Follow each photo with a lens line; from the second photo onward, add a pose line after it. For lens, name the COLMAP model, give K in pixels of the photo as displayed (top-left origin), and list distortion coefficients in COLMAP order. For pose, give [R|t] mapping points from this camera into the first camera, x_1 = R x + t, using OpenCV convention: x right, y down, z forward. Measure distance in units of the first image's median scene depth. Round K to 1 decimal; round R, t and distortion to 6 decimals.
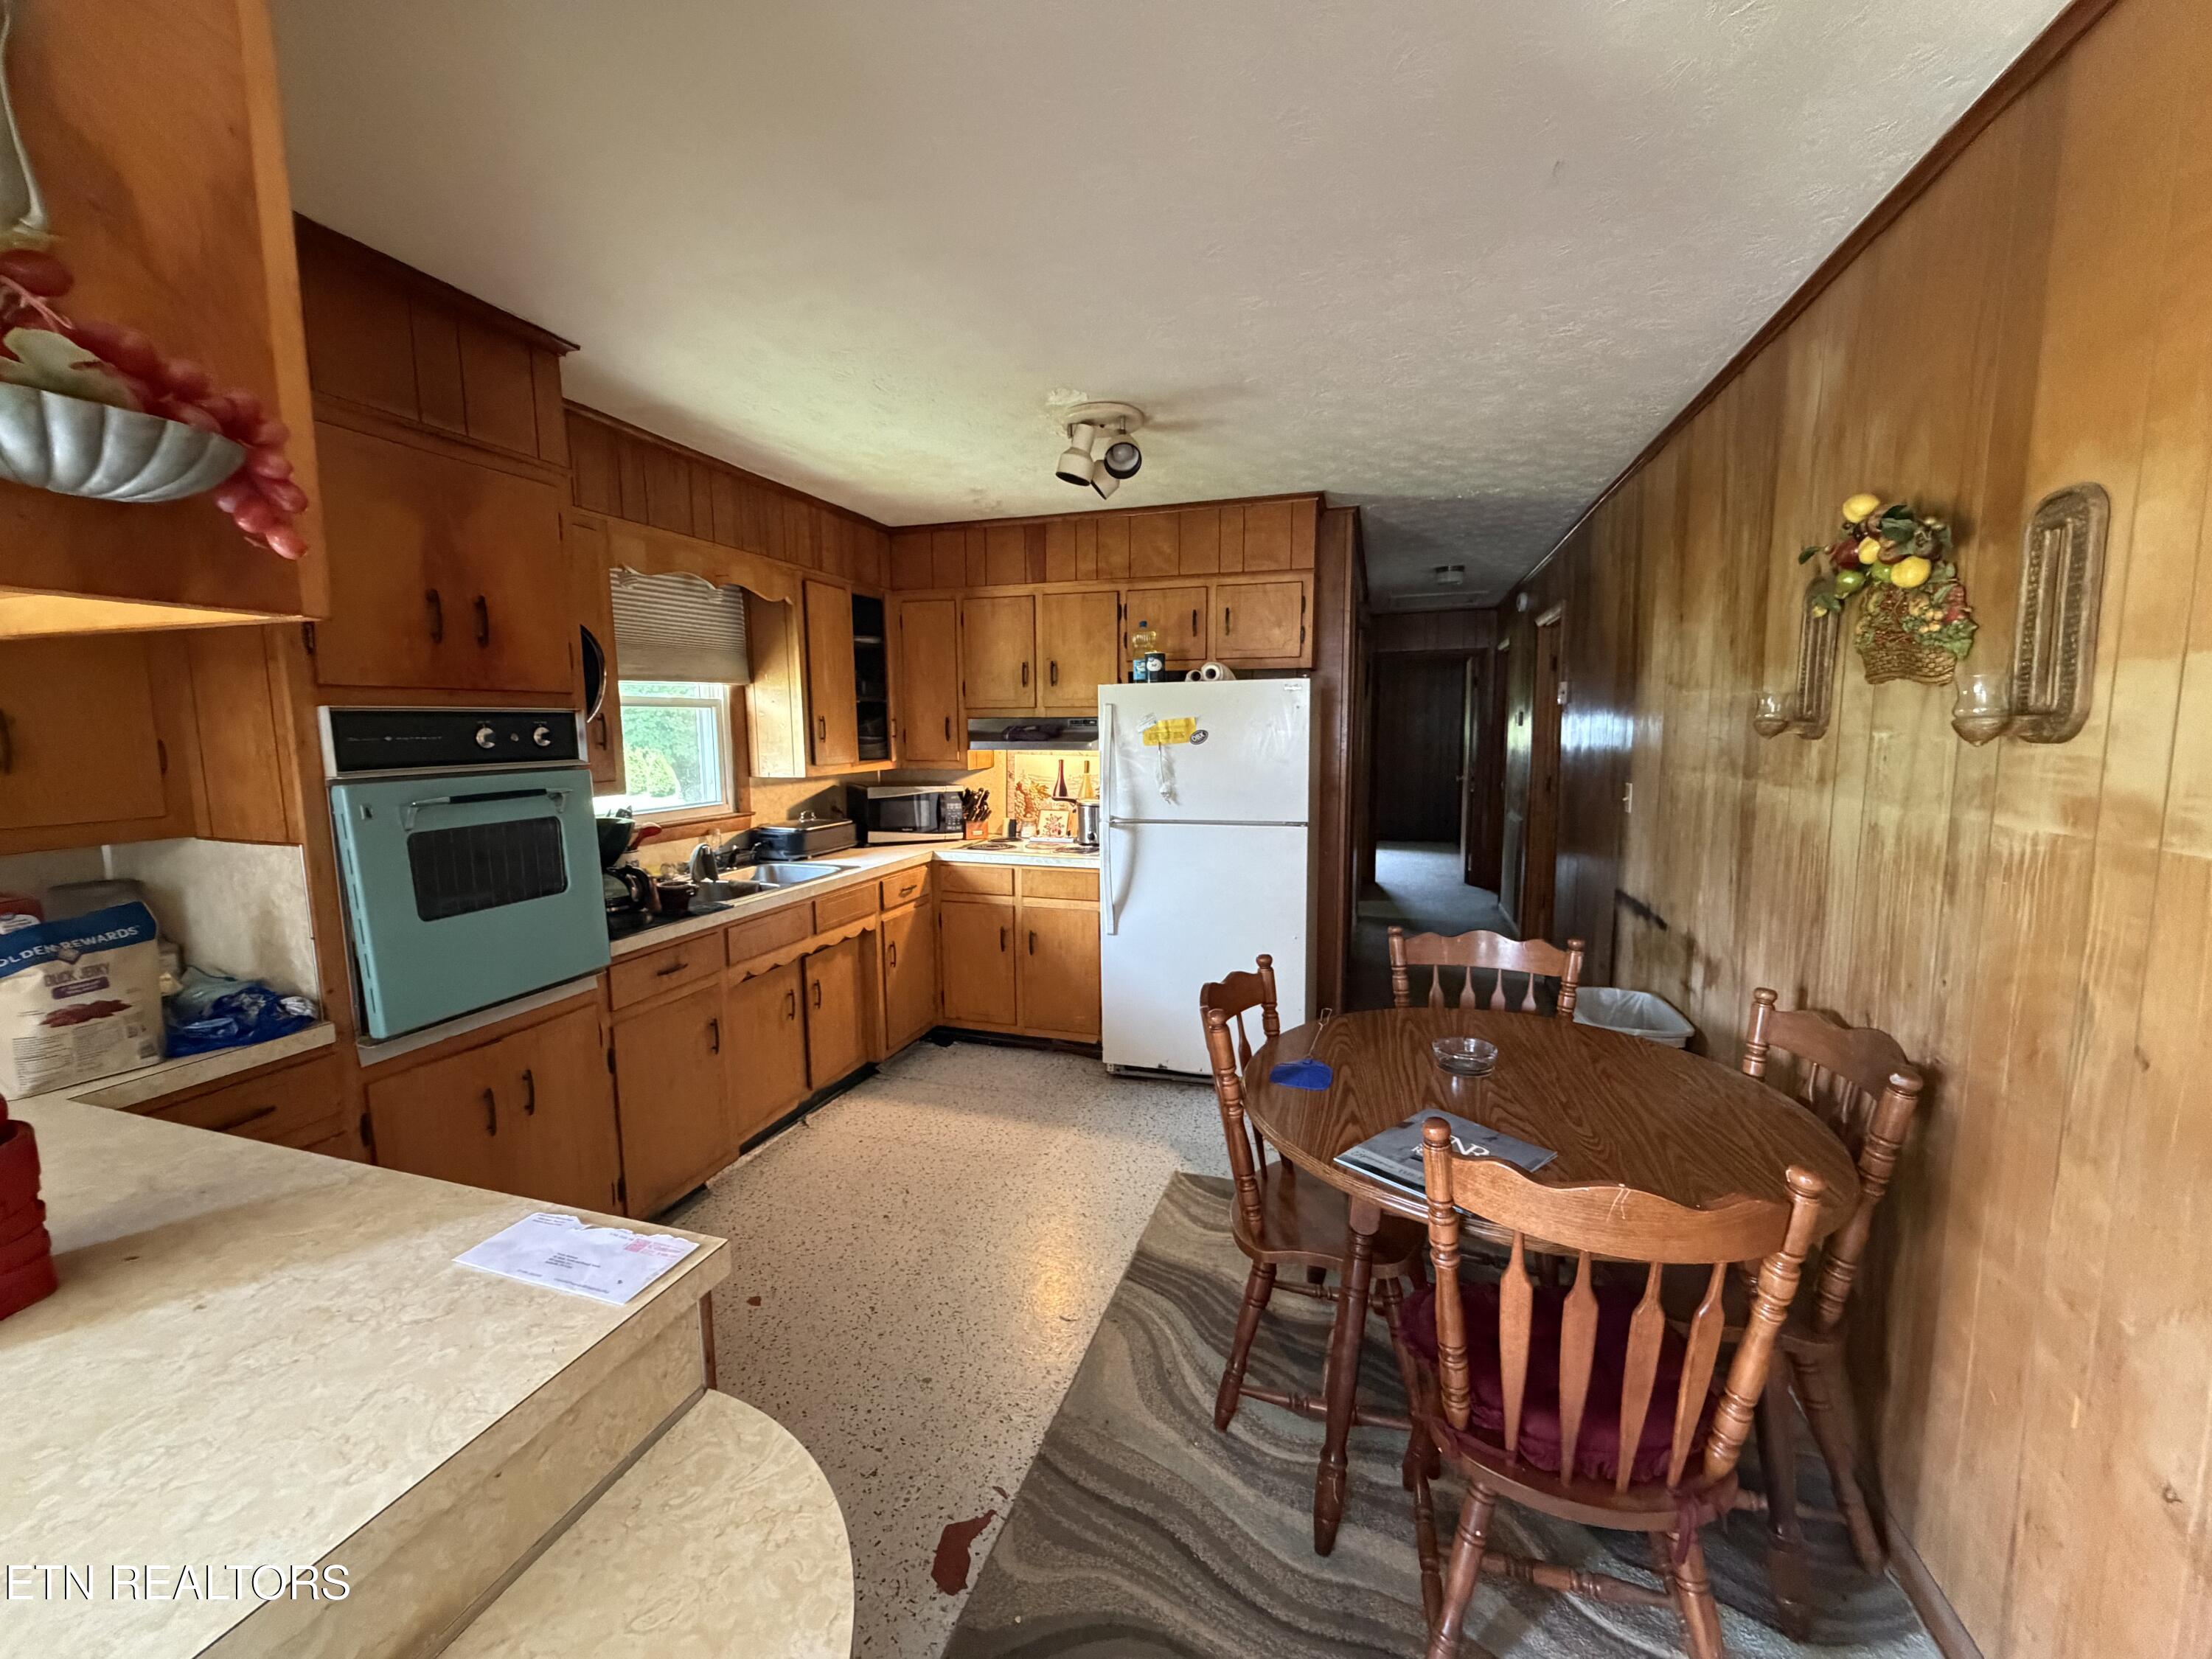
lens RADIAL K [[879.9, 0, 1092.9], [0, 879.9, 830.4], [0, 0, 1]] dist [0.000838, 0.000344]
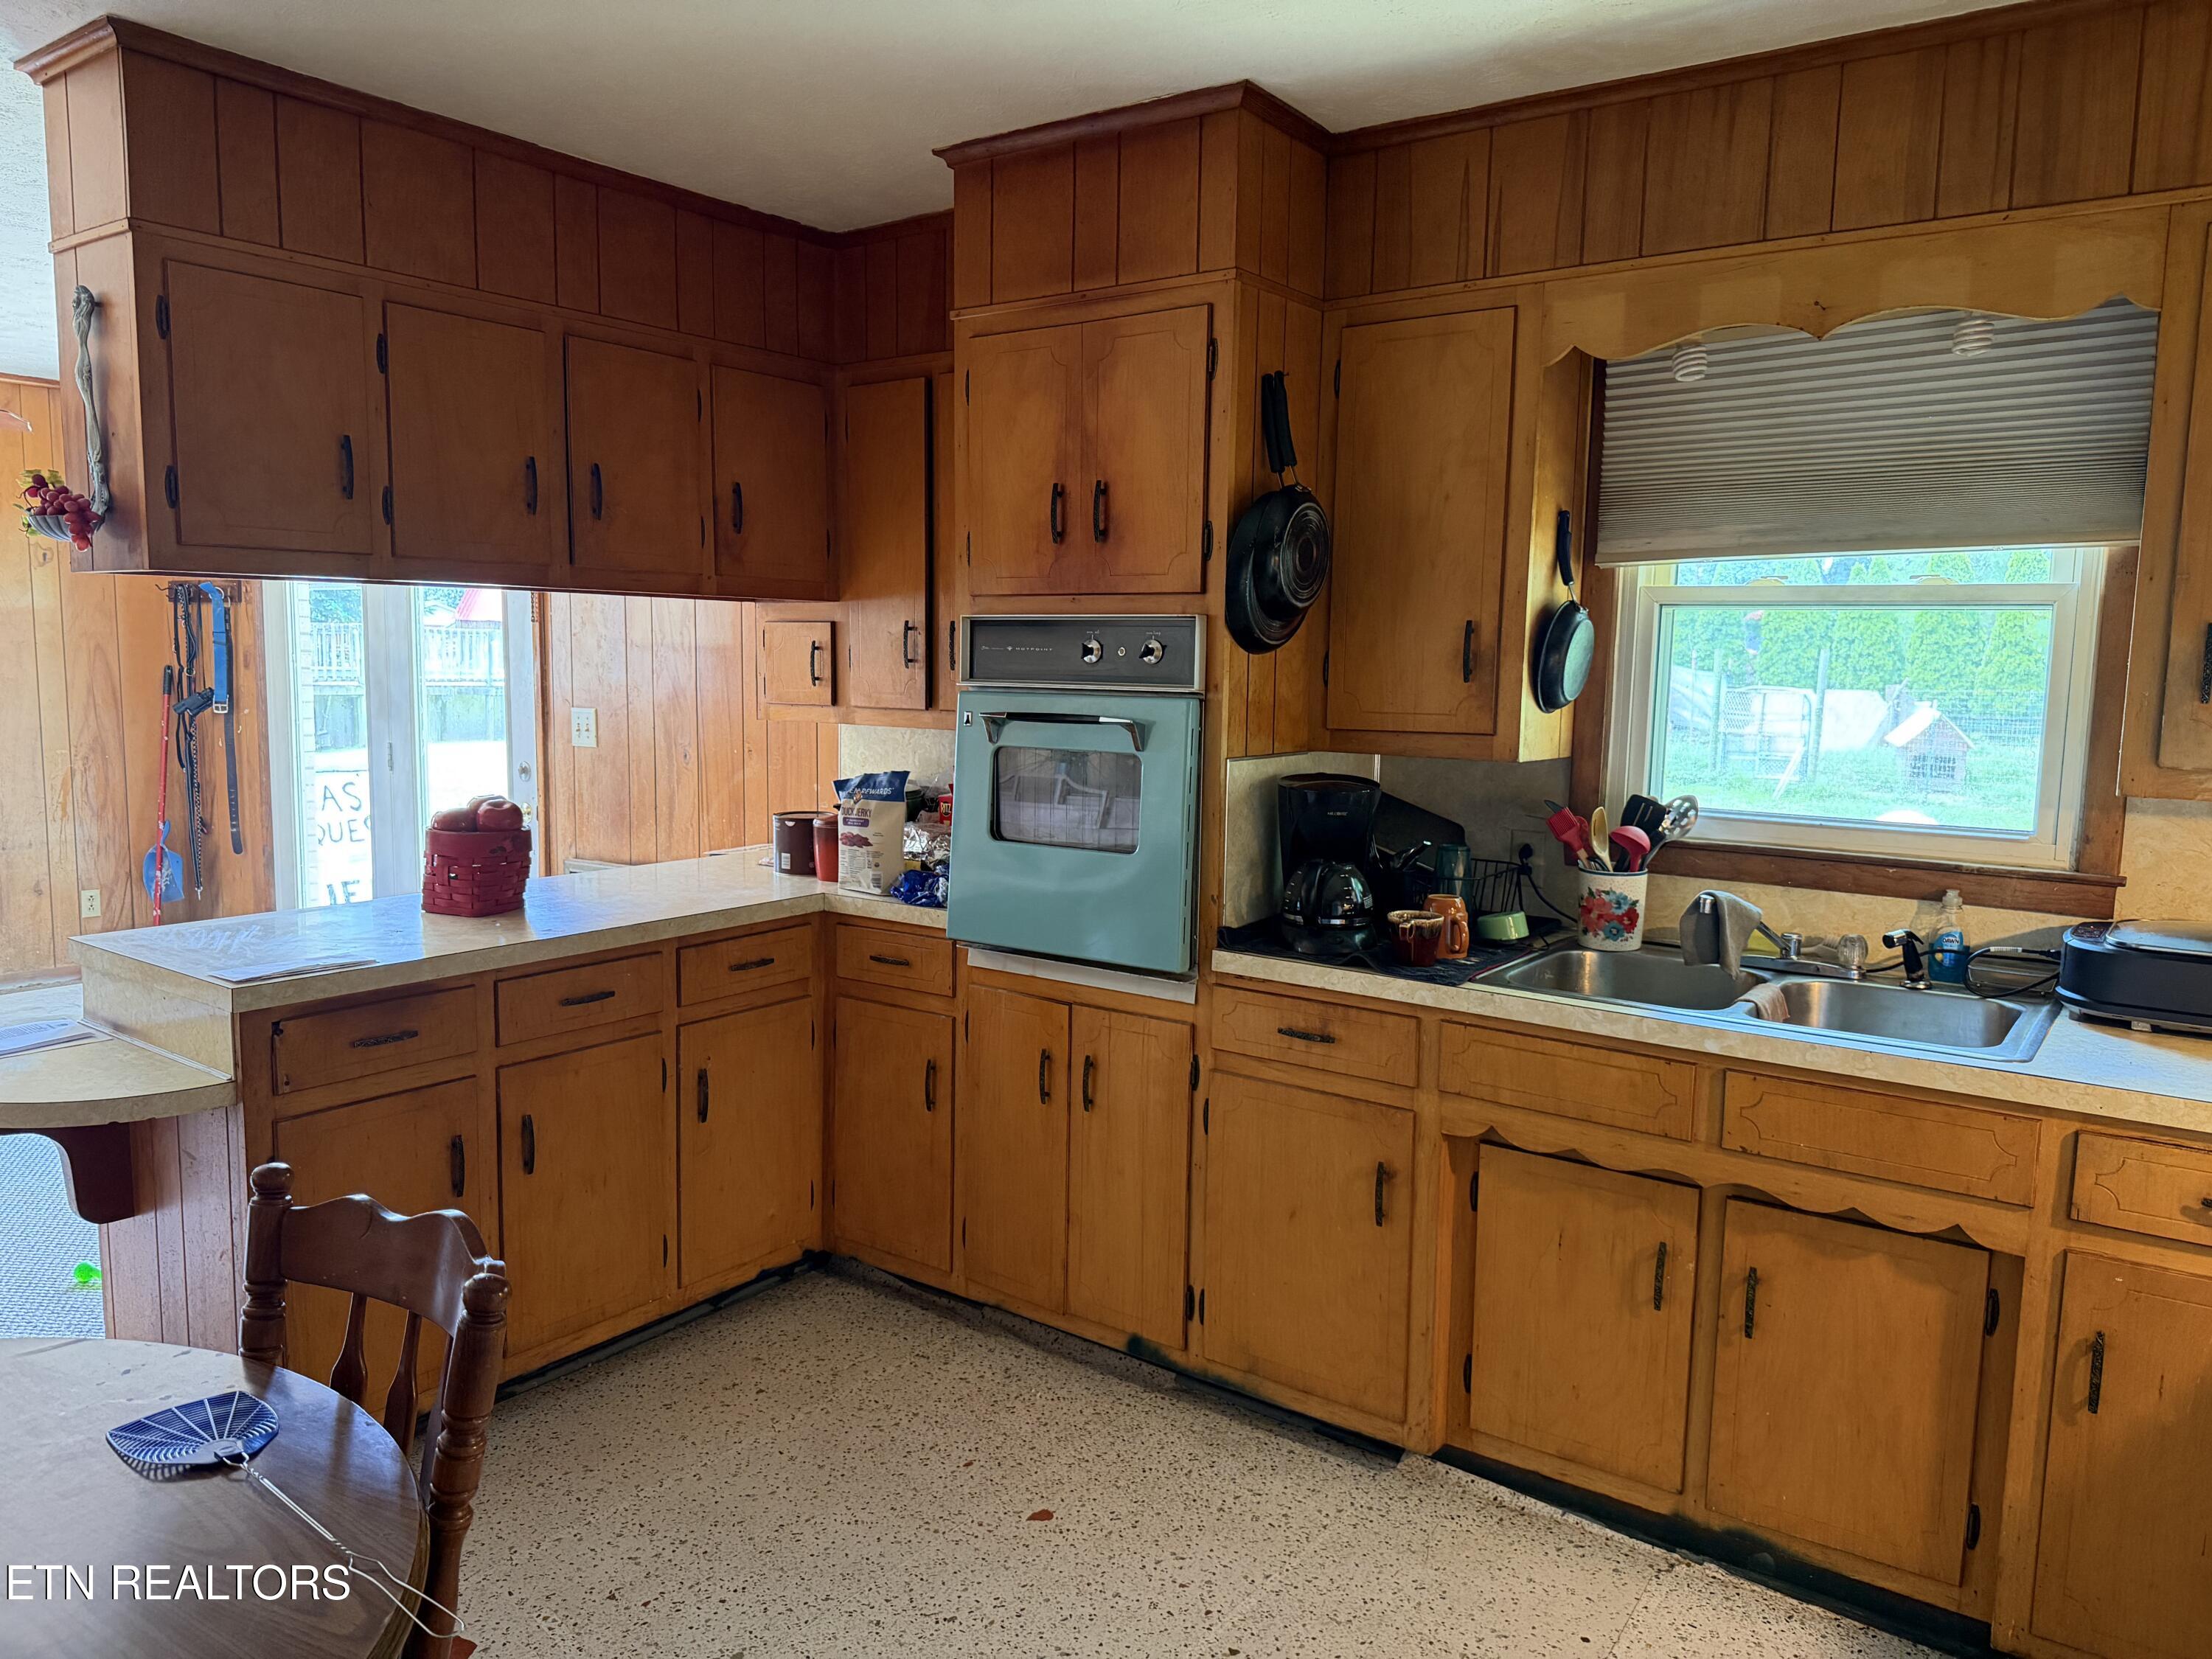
lens RADIAL K [[1552.0, 0, 1099.7], [0, 1552.0, 816.0], [0, 0, 1]] dist [0.039665, -0.040738]
pose [[-0.308425, 0.105686, -0.945359, 0.533489], [-0.128853, 0.980008, 0.151598, -0.128006], [0.942481, 0.168569, -0.288641, 1.070153]]
